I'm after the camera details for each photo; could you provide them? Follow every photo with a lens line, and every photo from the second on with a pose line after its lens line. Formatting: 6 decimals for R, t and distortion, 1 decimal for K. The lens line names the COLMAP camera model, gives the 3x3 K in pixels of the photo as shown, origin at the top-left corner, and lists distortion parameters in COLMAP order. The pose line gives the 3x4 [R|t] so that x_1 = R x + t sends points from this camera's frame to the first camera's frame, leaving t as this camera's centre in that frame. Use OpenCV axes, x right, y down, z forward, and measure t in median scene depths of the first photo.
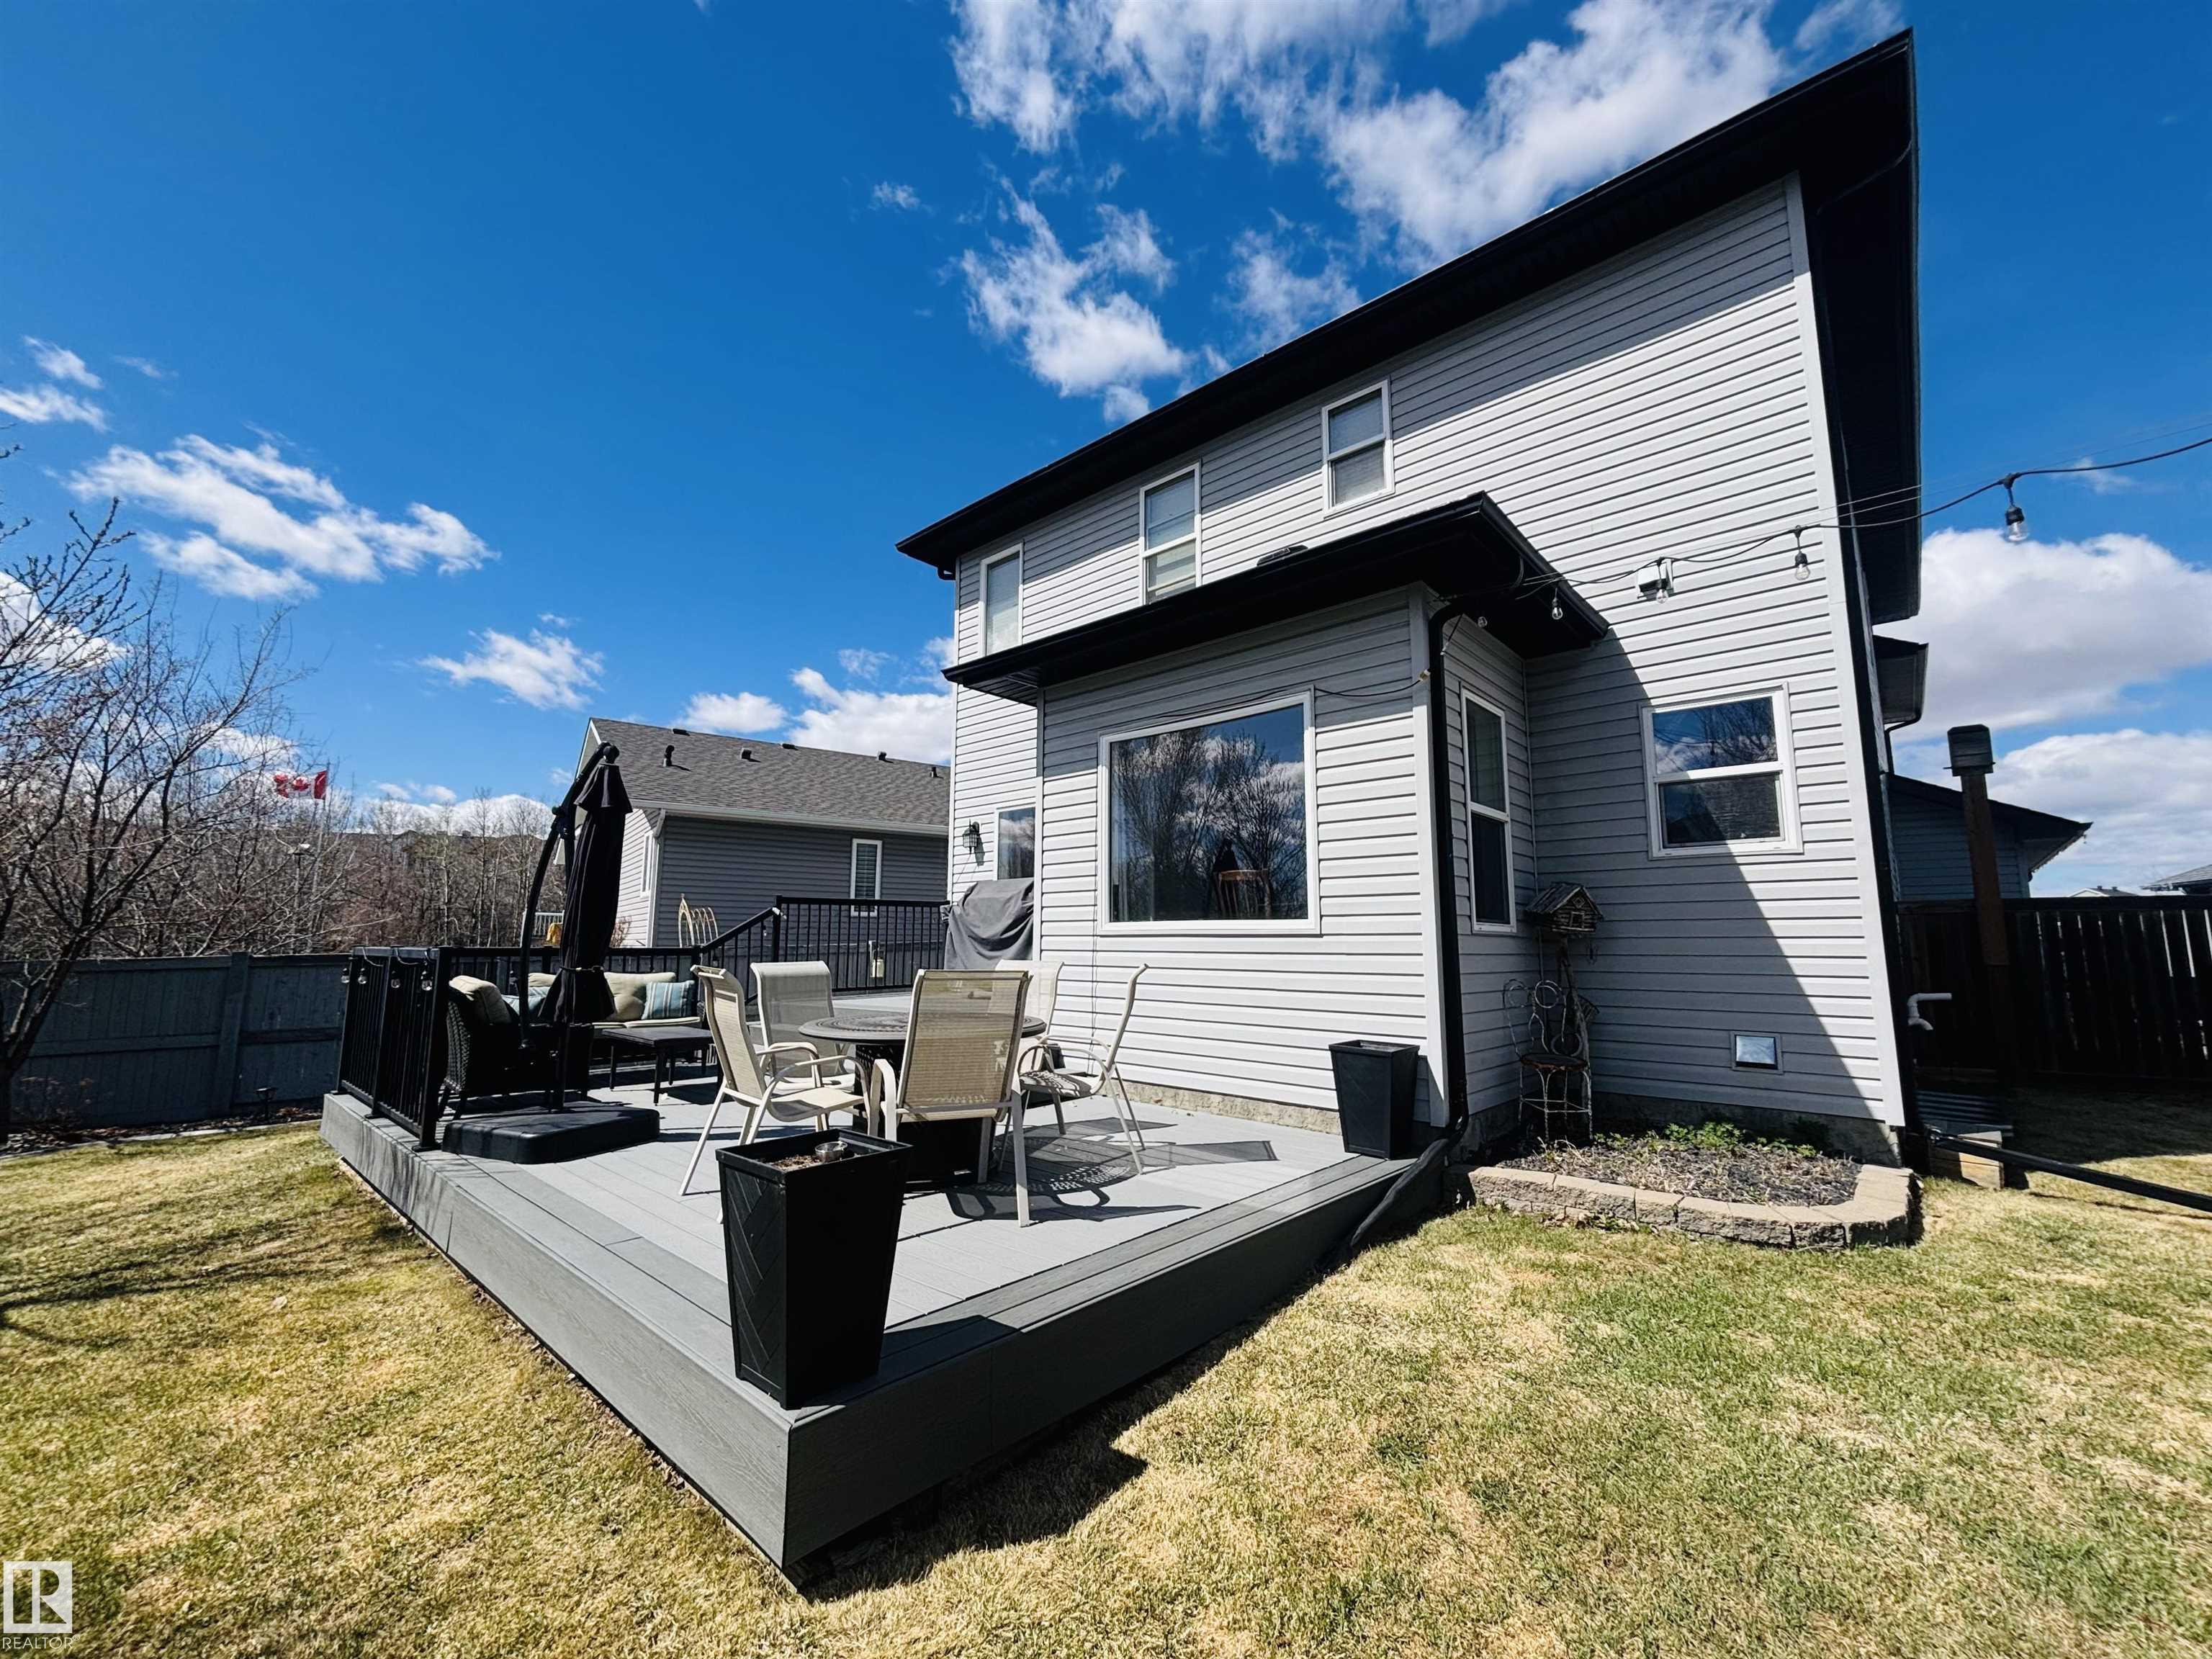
lens RADIAL K [[887.7, 0, 1105.2], [0, 887.7, 820.8], [0, 0, 1]] dist [0.002260, 0.000122]
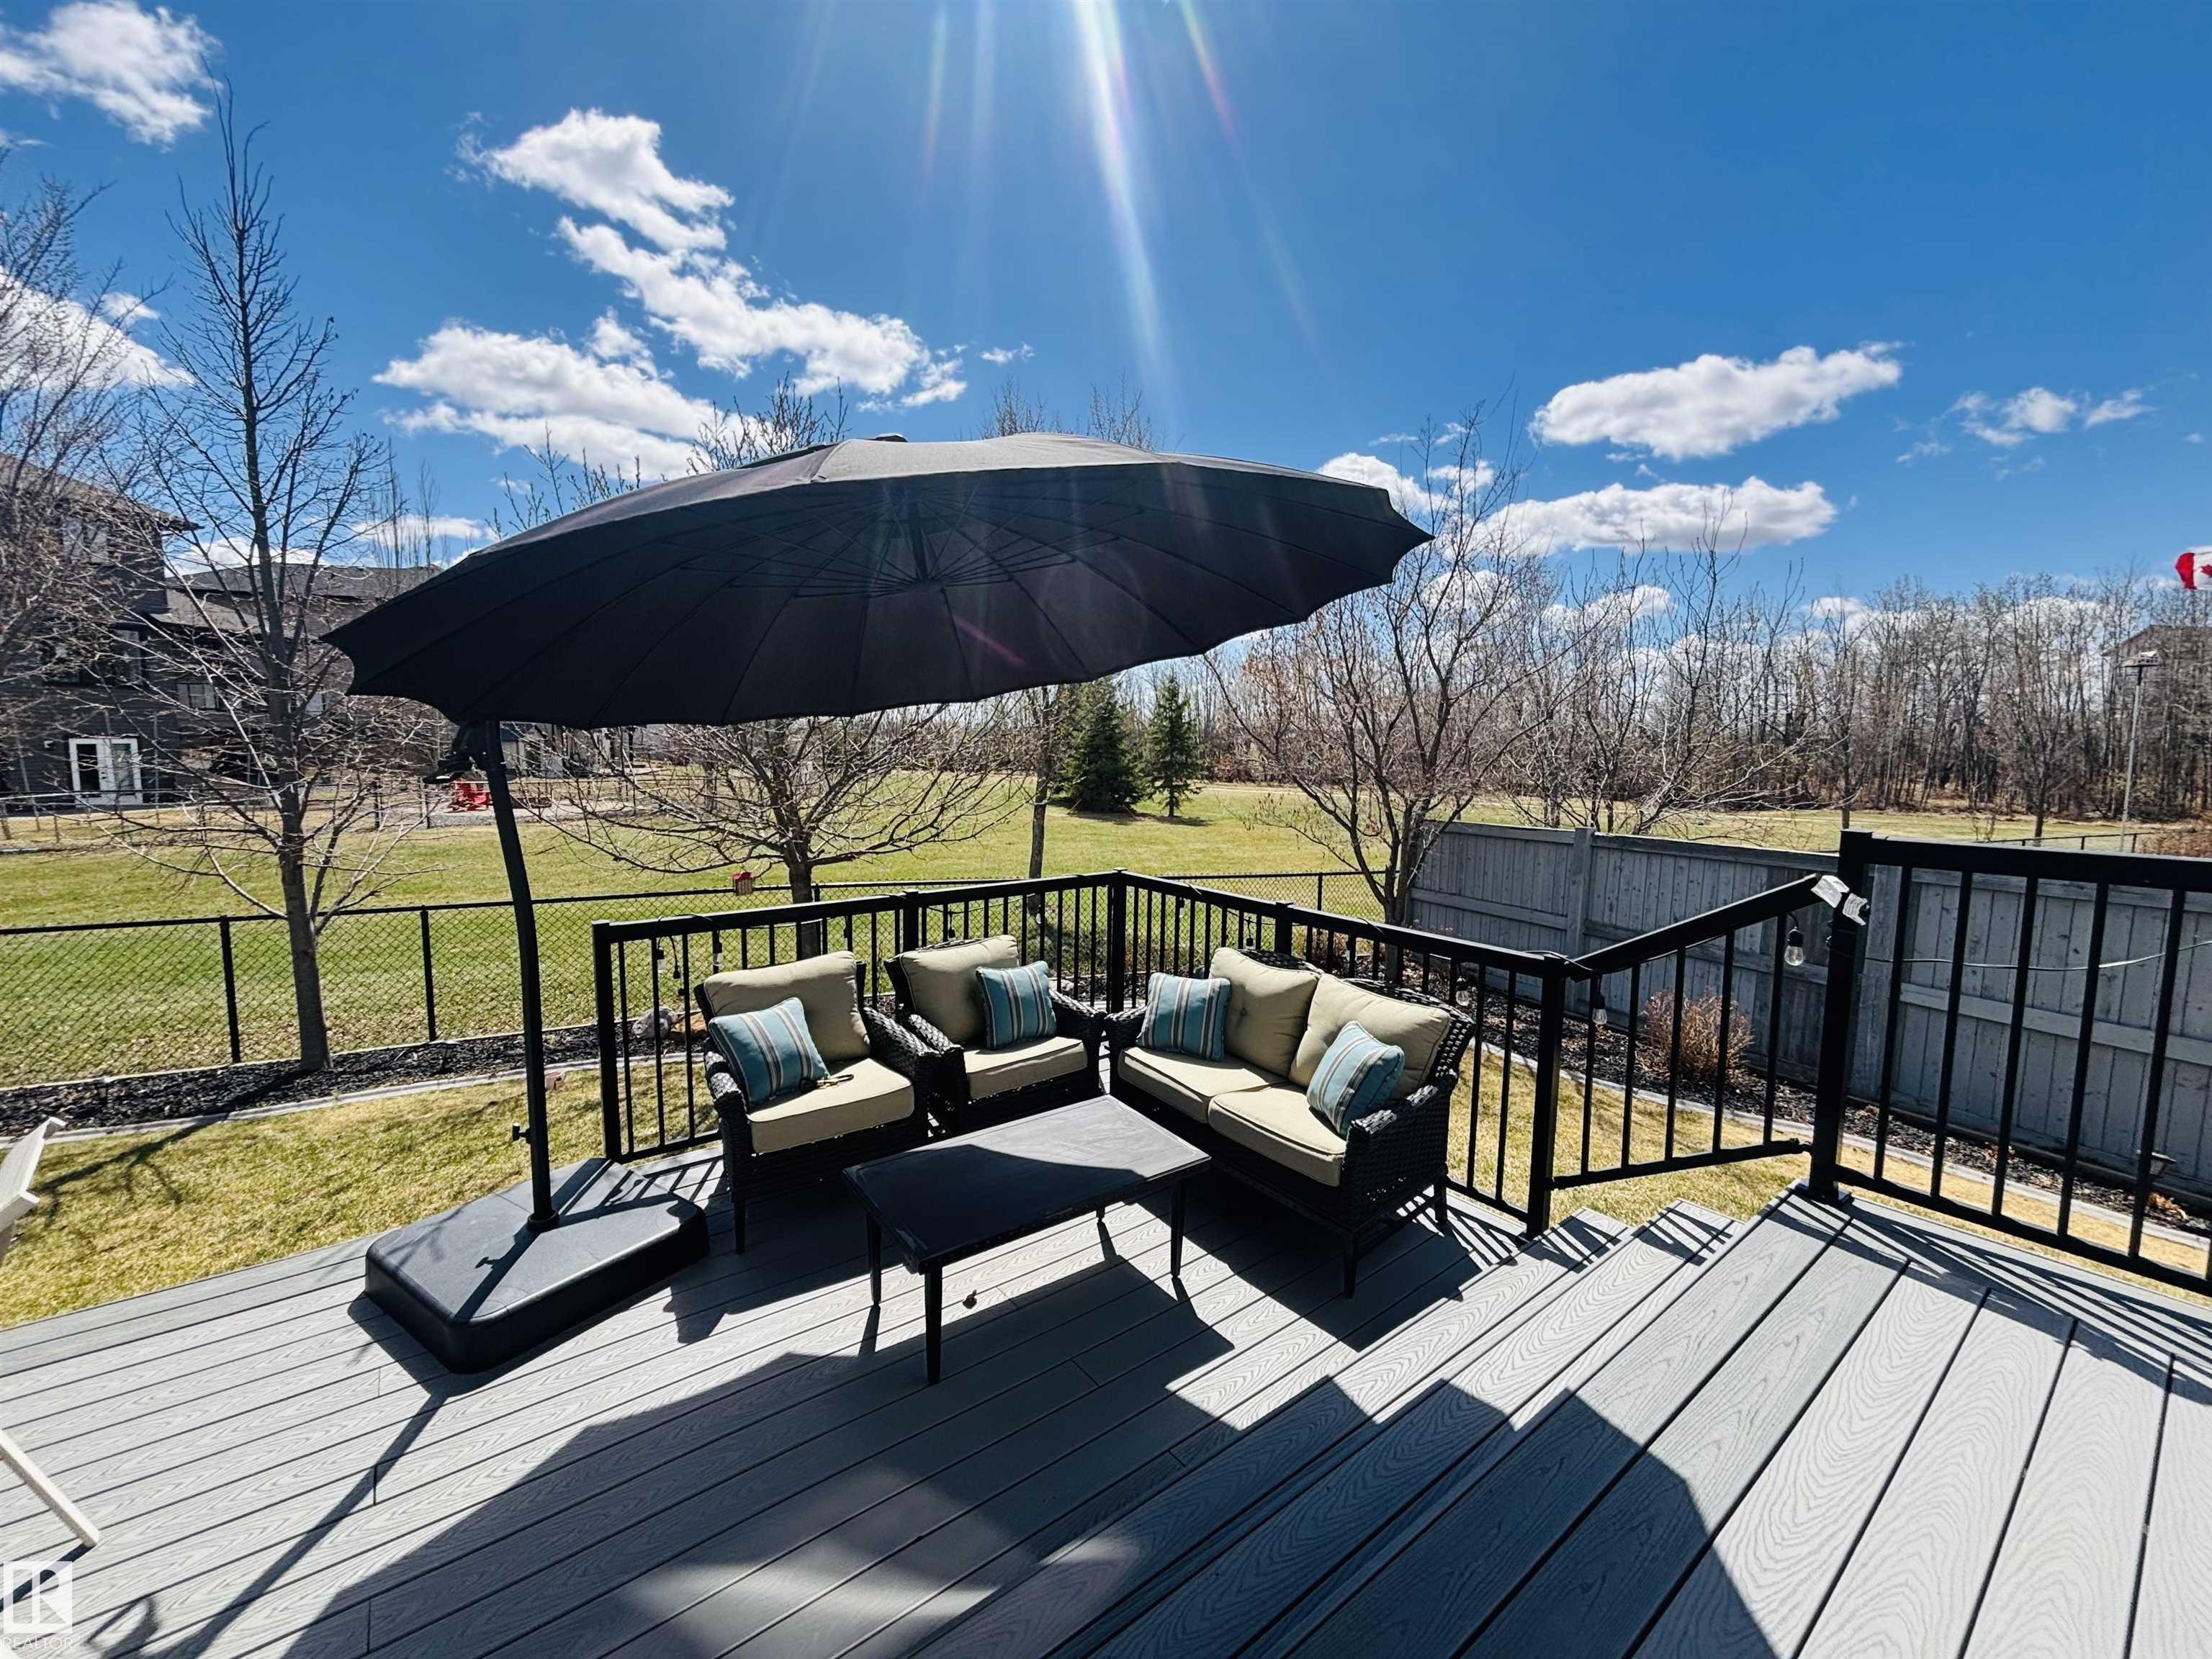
lens RADIAL K [[888.7, 0, 1106.0], [0, 888.7, 829.5], [0, 0, 1]] dist [0.000445, -0.000037]
pose [[-0.171045, 0.091368, -0.981017, -0.092492], [0.121527, 0.990044, 0.071020, 0.055840], [0.977740, -0.107073, -0.180446, 1.314642]]
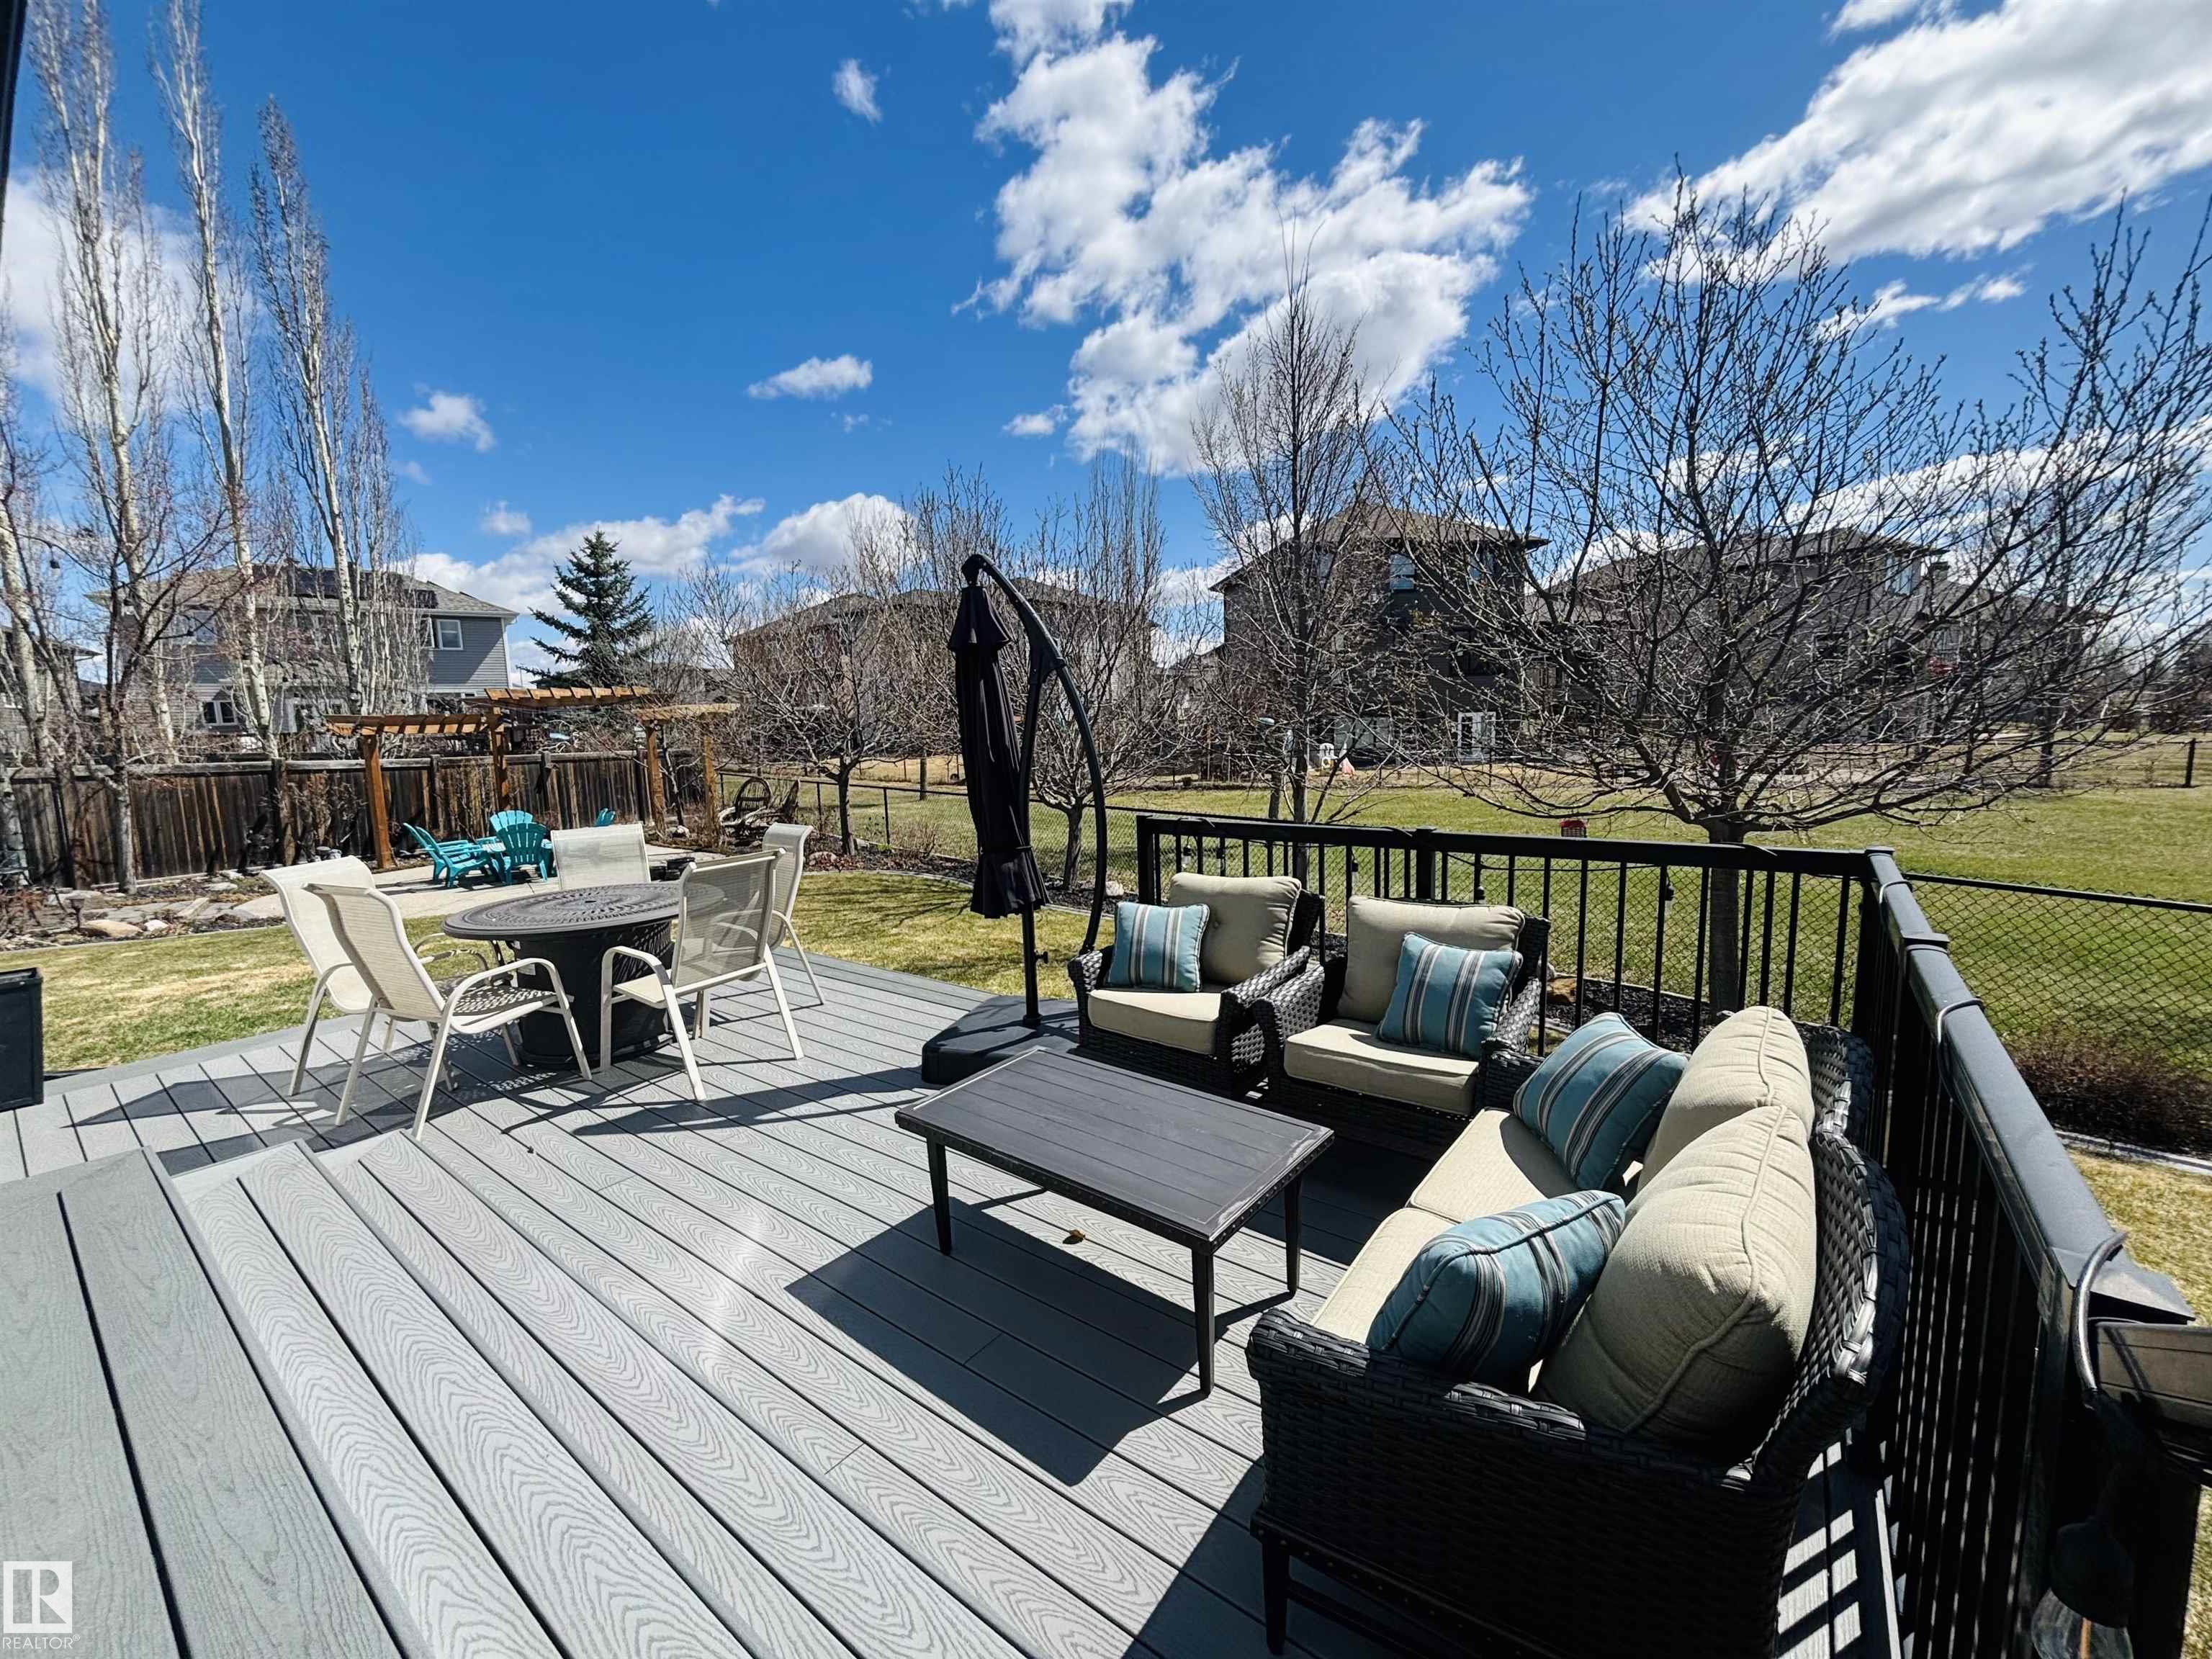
lens RADIAL K [[888.7, 0, 1106.0], [0, 888.7, 829.5], [0, 0, 1]] dist [0.000445, -0.000037]
pose [[-0.995320, 0.032426, -0.091026, -0.540716], [0.033975, 0.999302, -0.015525, 0.145328], [0.090459, -0.018545, -0.995727, 1.588063]]
